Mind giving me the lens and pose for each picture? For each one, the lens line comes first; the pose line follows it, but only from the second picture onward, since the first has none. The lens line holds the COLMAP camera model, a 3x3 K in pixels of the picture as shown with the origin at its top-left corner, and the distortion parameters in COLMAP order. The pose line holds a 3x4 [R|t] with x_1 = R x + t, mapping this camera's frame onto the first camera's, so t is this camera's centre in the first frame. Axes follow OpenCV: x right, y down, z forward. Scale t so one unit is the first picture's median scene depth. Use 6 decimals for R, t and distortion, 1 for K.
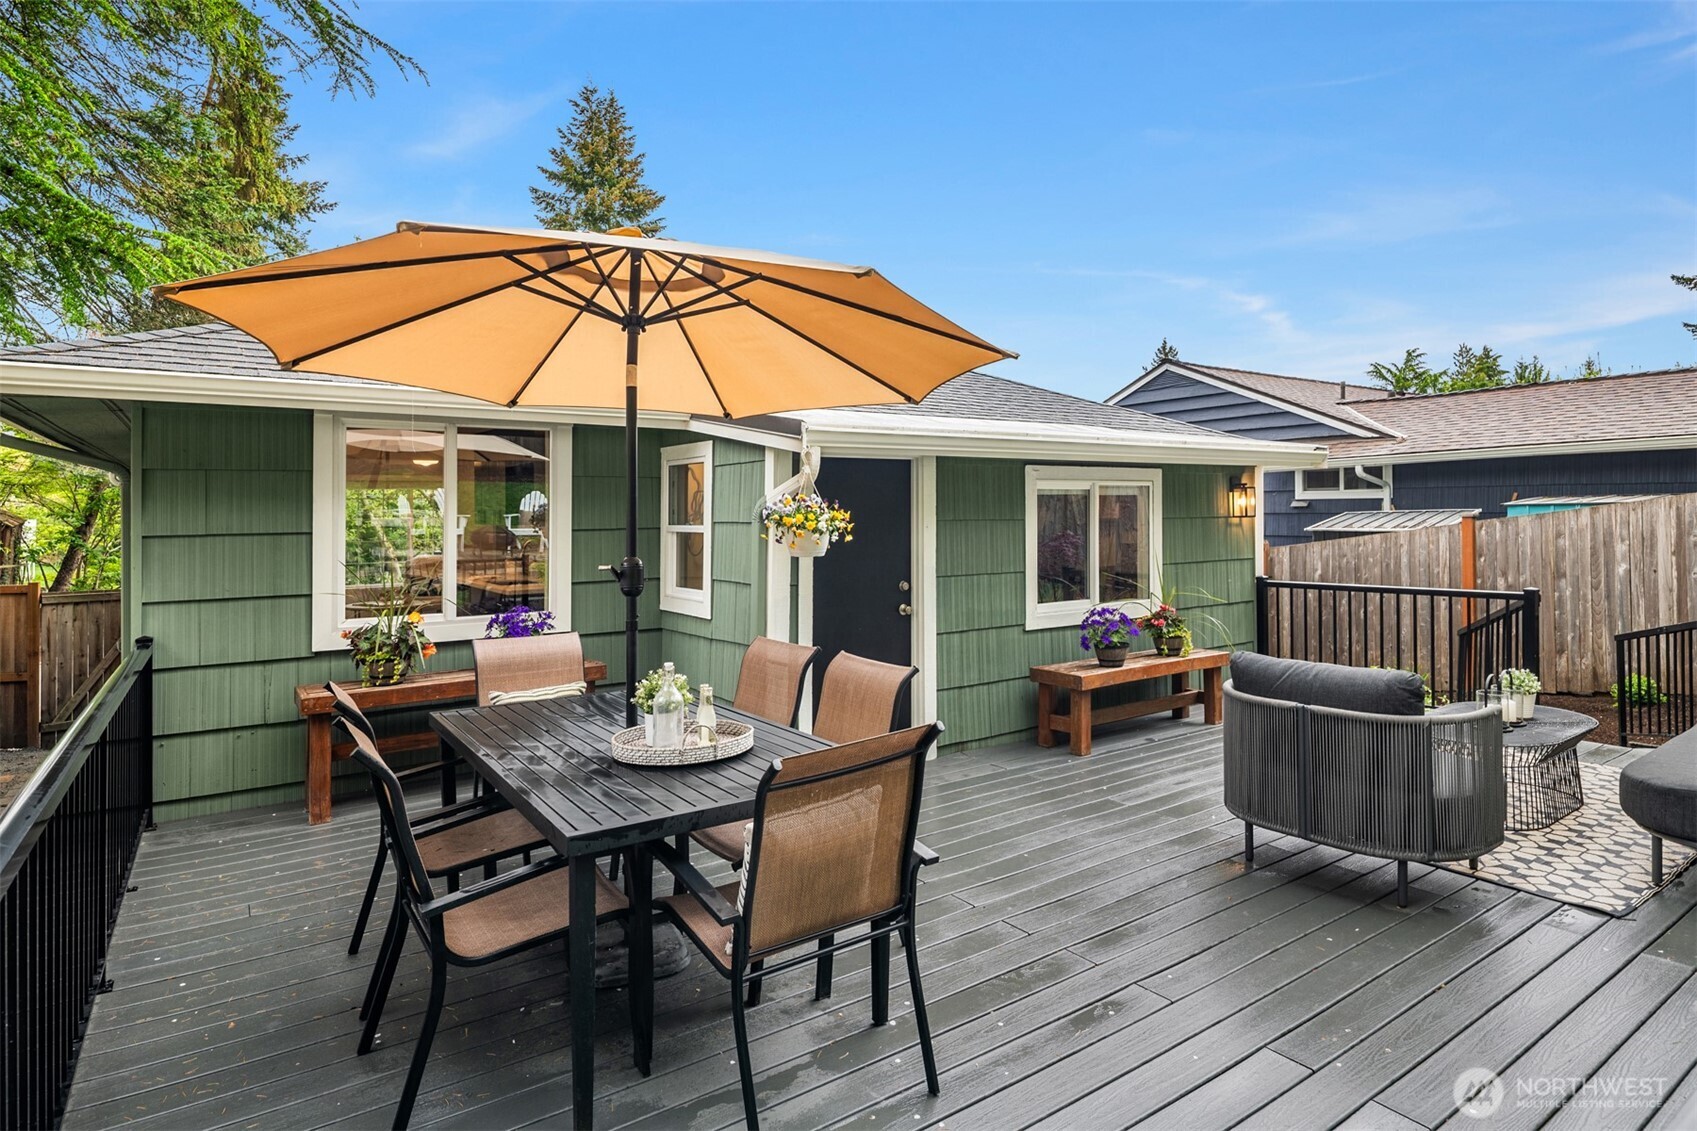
lens RADIAL K [[928.3, 0, 840.4], [0, 928.3, 482.0], [0, 0, 1]] dist [-0.007325, -0.001533]
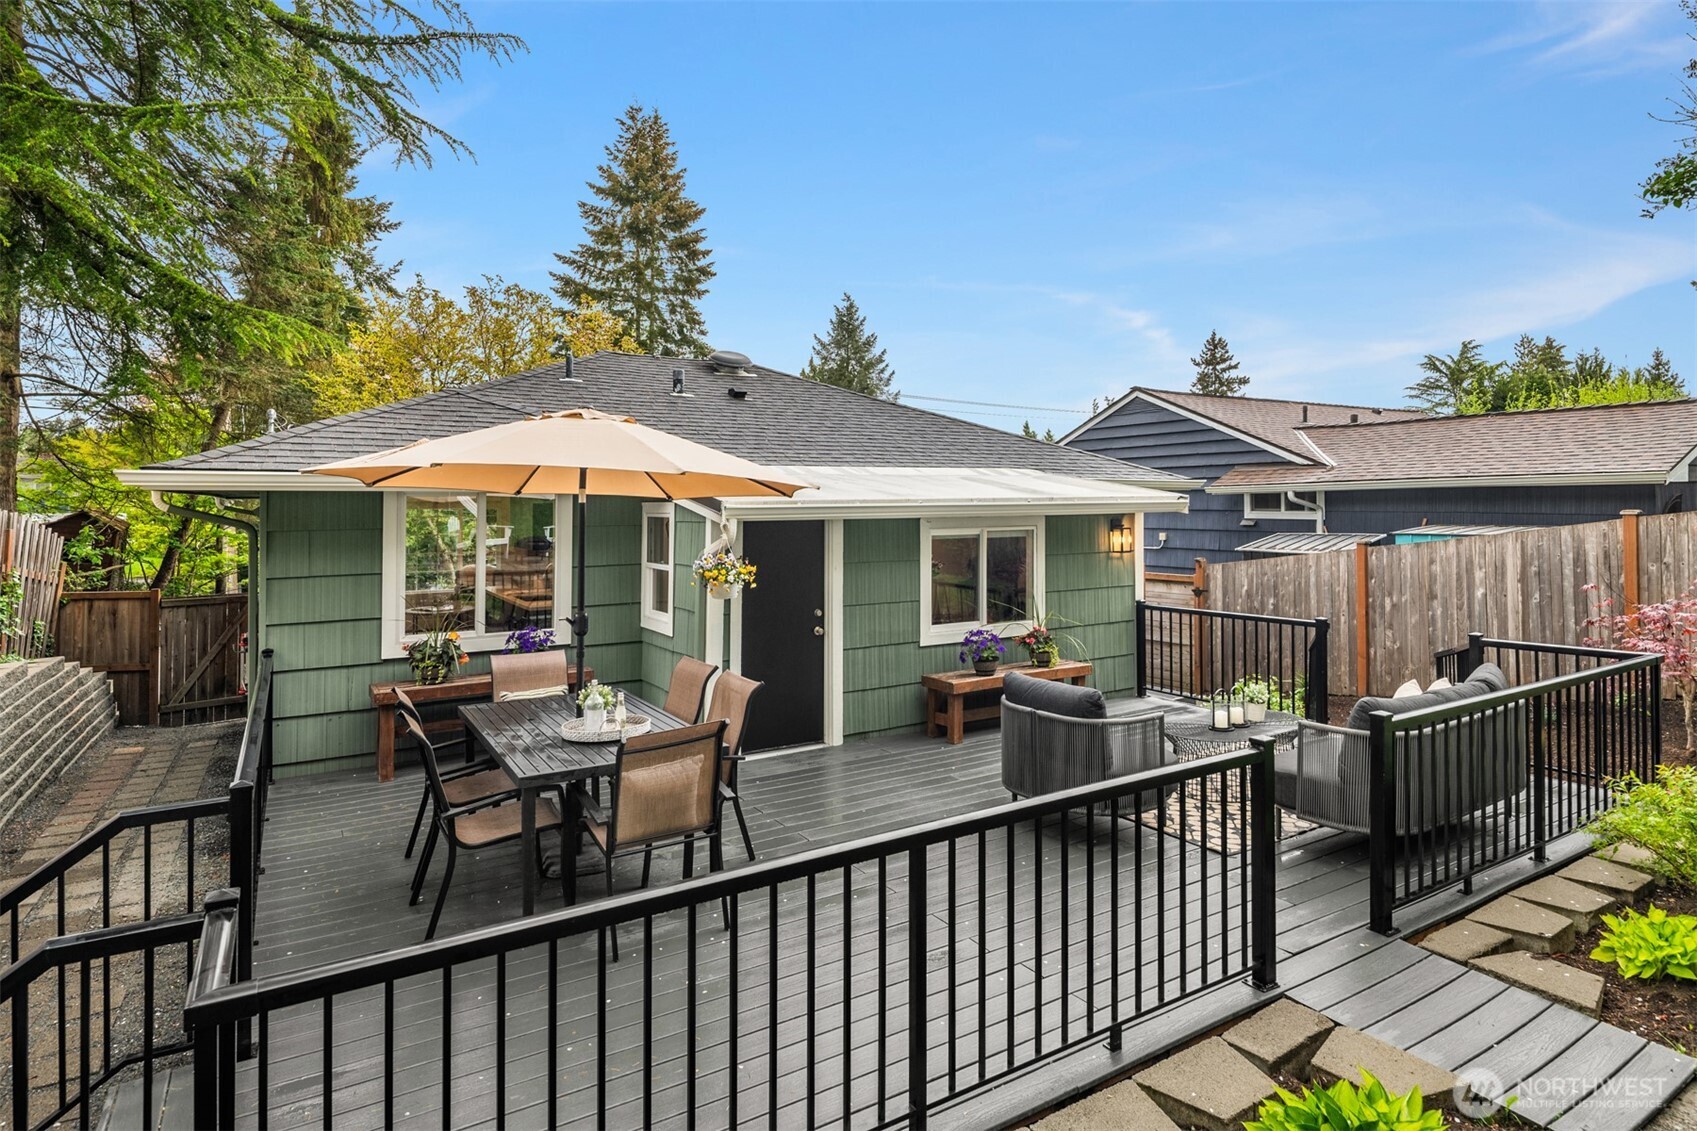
lens RADIAL K [[951.2, 0, 855.7], [0, 951.2, 458.6], [0, 0, 1]] dist [-0.007689, -0.000163]
pose [[0.998762, 0.002243, -0.049692, 0.175618], [-0.002581, 0.999974, -0.006728, -0.091644], [0.049676, 0.006848, 0.998742, -0.324787]]
